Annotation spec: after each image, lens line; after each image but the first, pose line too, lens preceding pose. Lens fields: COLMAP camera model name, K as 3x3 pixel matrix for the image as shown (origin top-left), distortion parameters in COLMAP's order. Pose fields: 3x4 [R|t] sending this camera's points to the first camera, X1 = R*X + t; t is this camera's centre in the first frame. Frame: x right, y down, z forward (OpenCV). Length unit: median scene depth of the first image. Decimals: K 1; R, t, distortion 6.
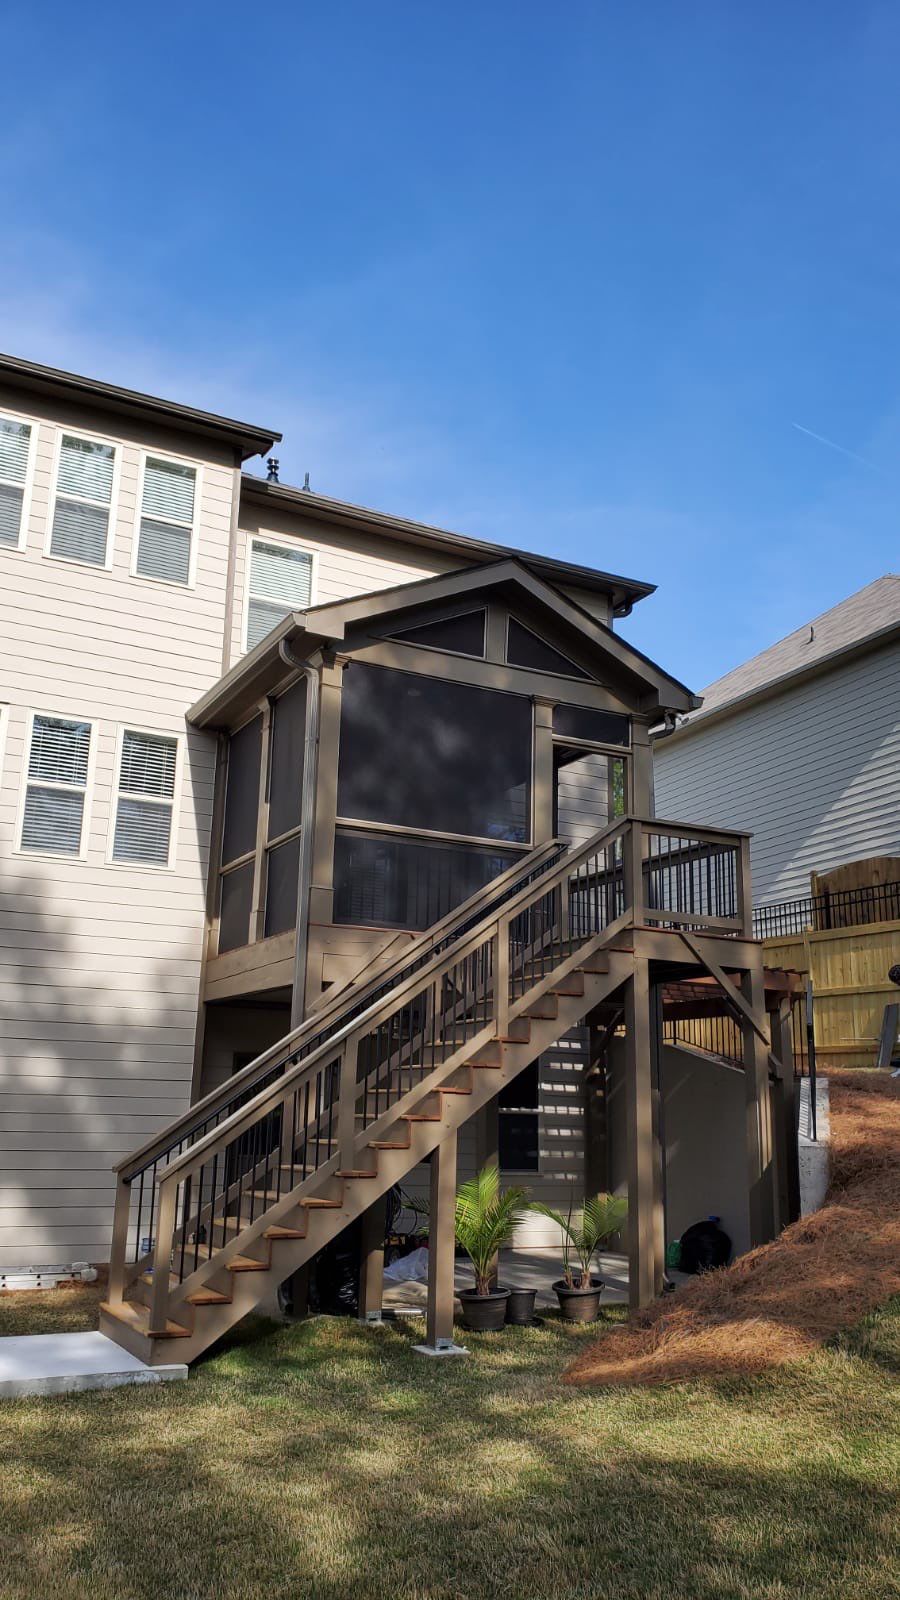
lens RADIAL K [[1248.6, 0, 449.0], [0, 1248.6, 822.6], [0, 0, 1]] dist [0.027645, -0.000356]
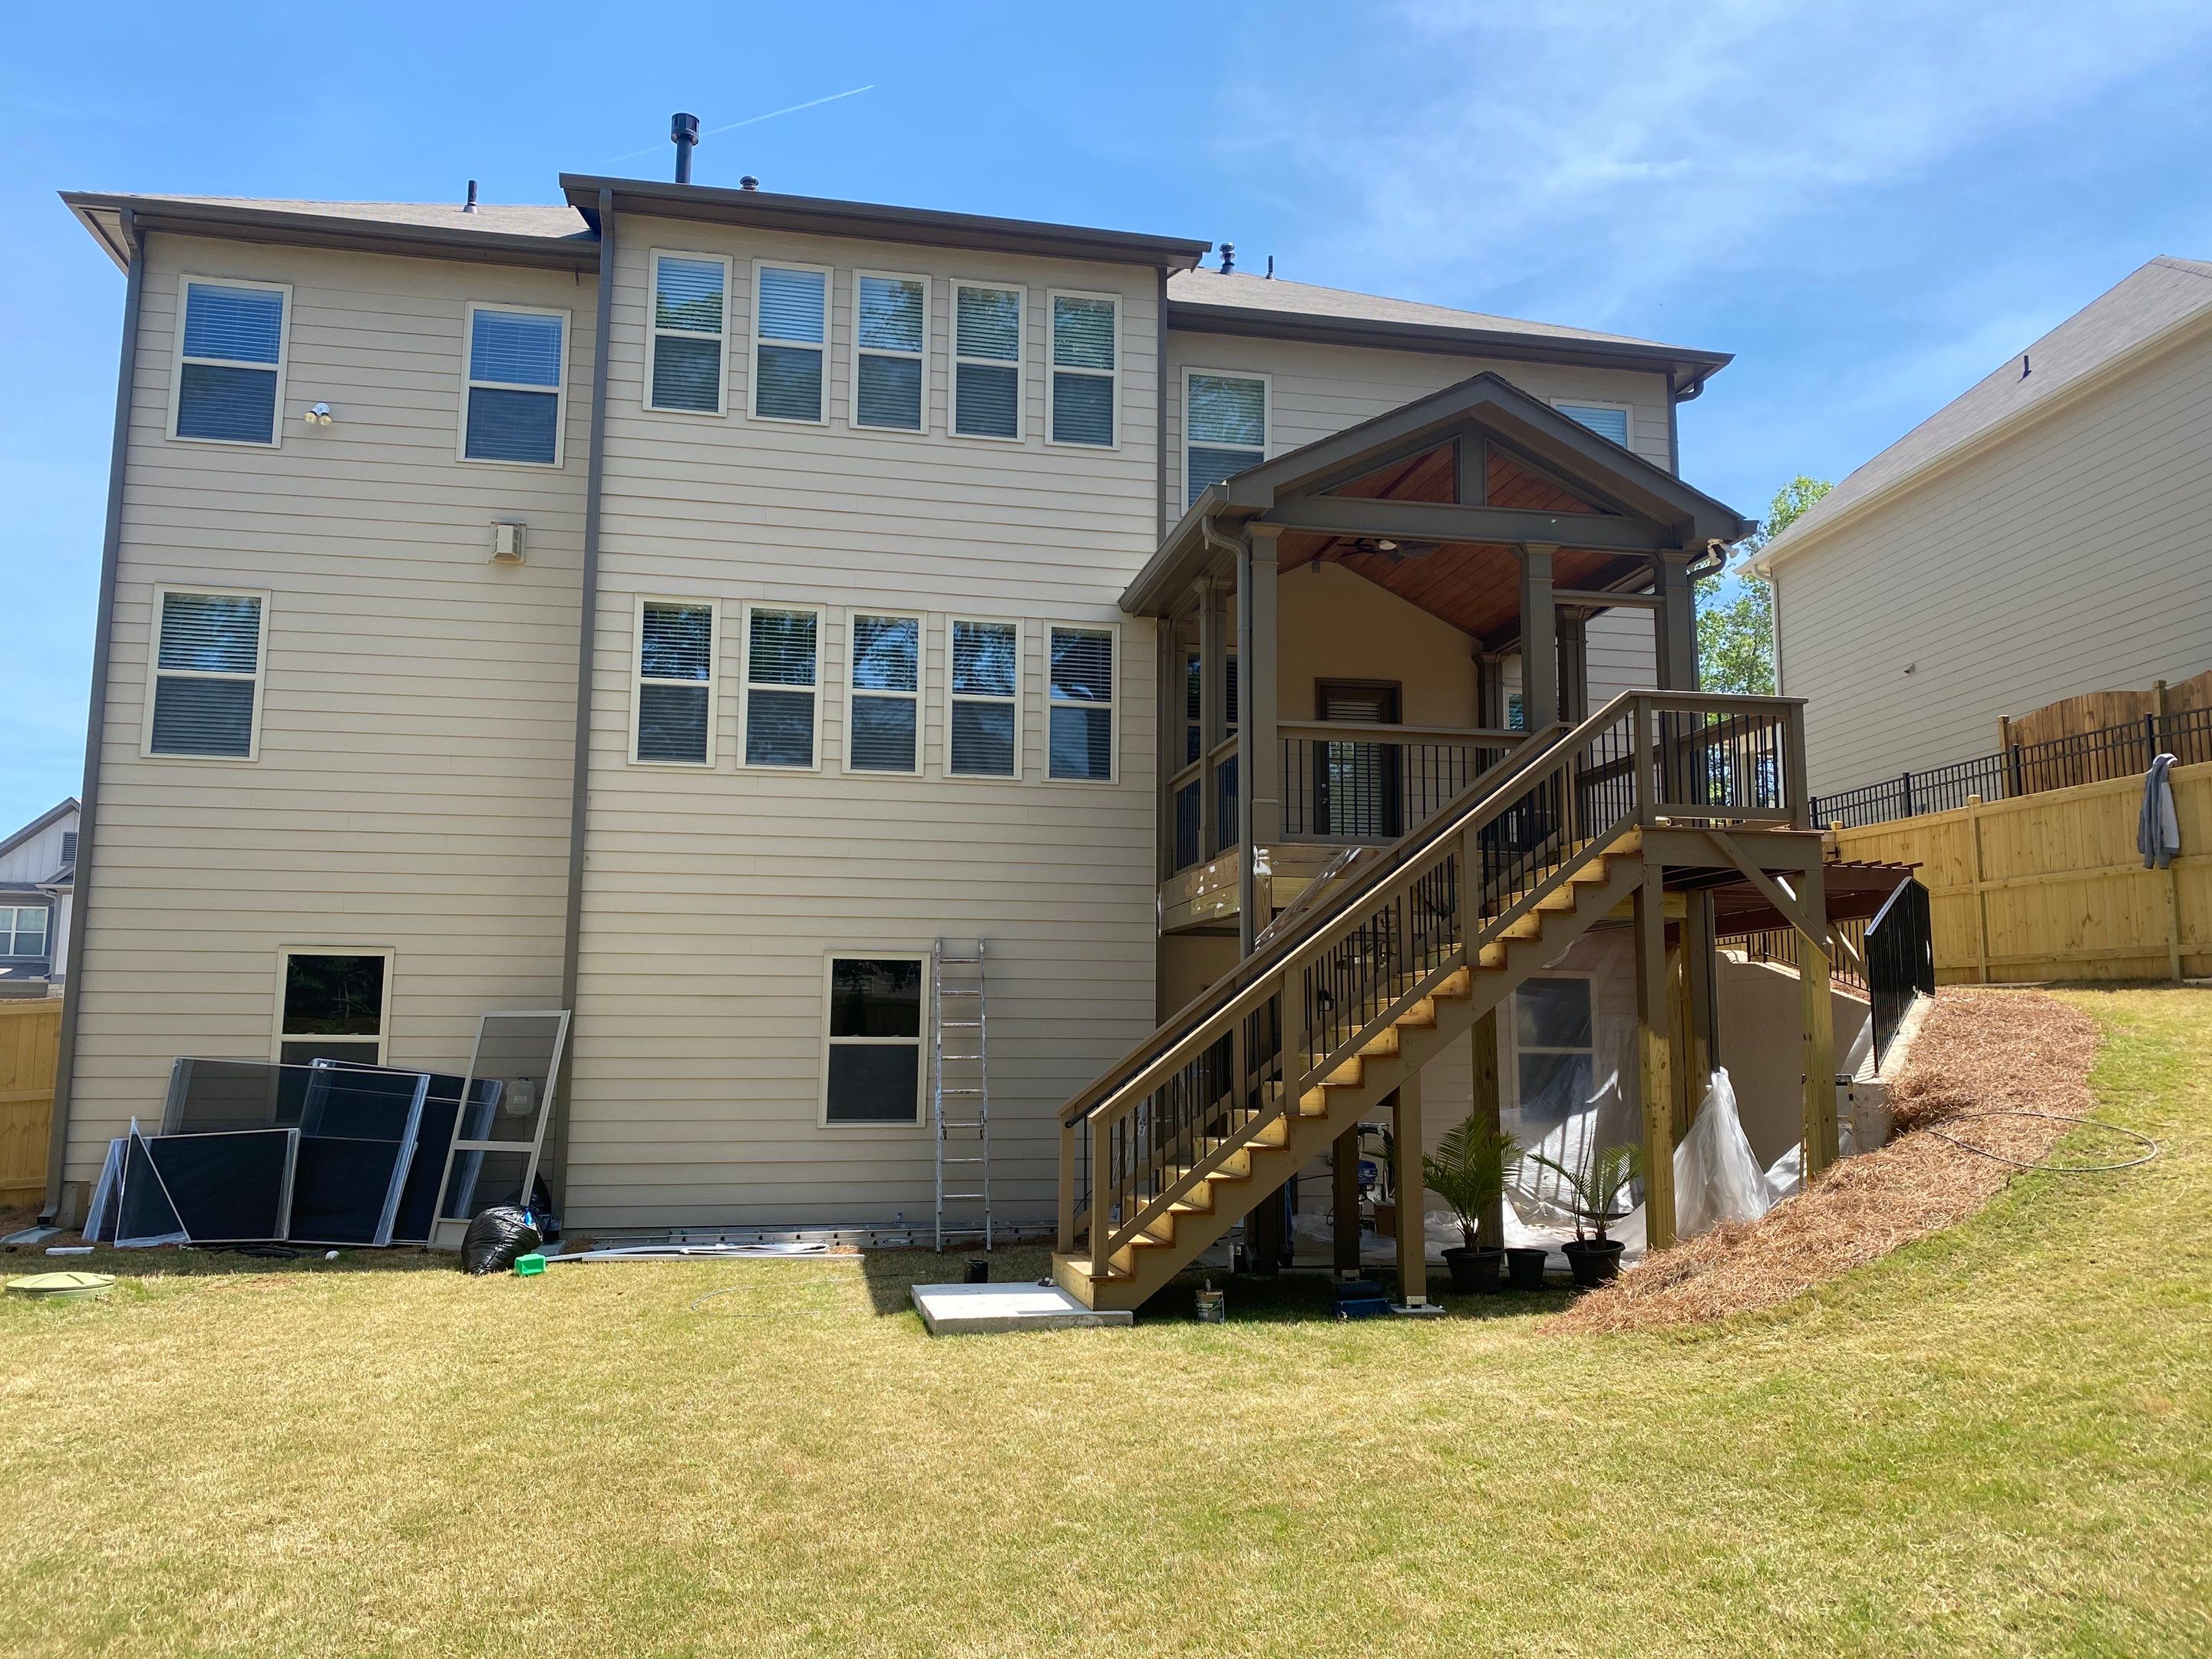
lens RADIAL K [[1688.8, 0, 1099.6], [0, 1688.8, 826.7], [0, 0, 1]] dist [0.058242, -0.070578]
pose [[0.960129, -0.053649, -0.274361, 0.090008], [0.078832, 0.993543, 0.081593, -0.029439], [0.268212, -0.099968, 0.958159, -0.137961]]
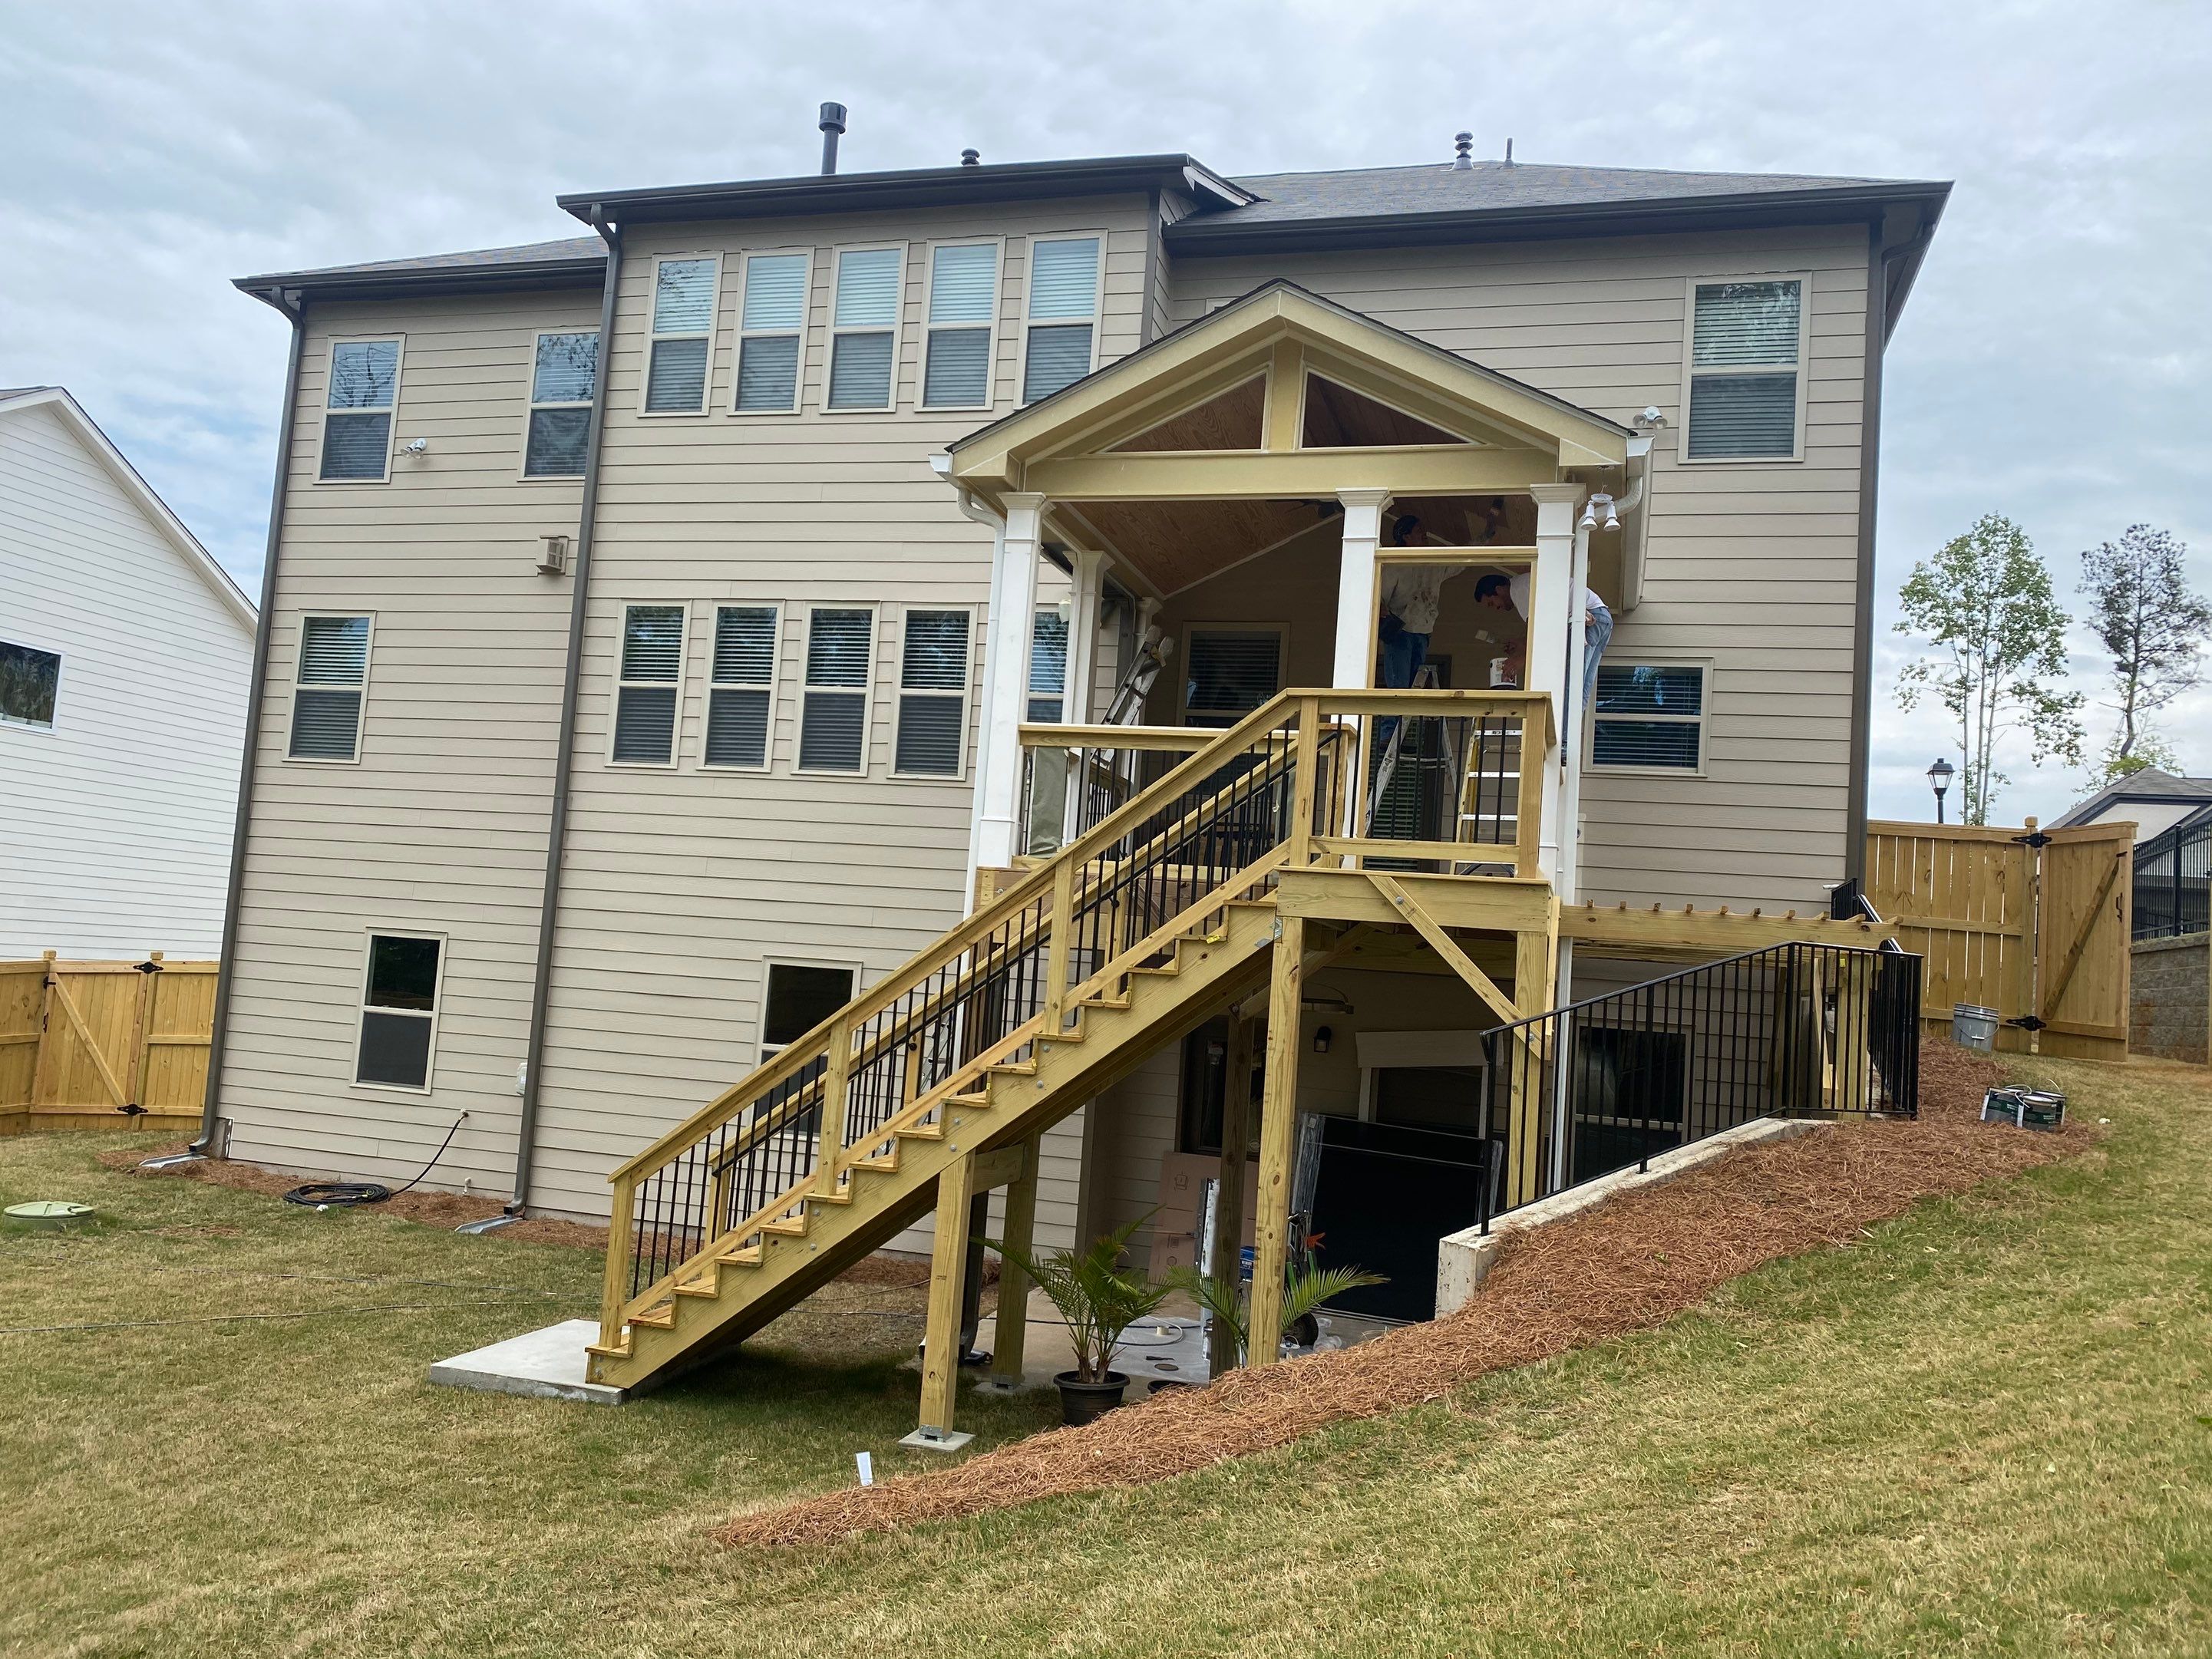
lens RADIAL K [[1700.7, 0, 1119.4], [0, 1700.7, 831.1], [0, 0, 1]] dist [0.016302, 0.004132]
pose [[0.725129, -0.028738, -0.688013, 0.539400], [0.106408, 0.991804, 0.070721, -0.003909], [0.680342, -0.124492, 0.722244, 0.253867]]
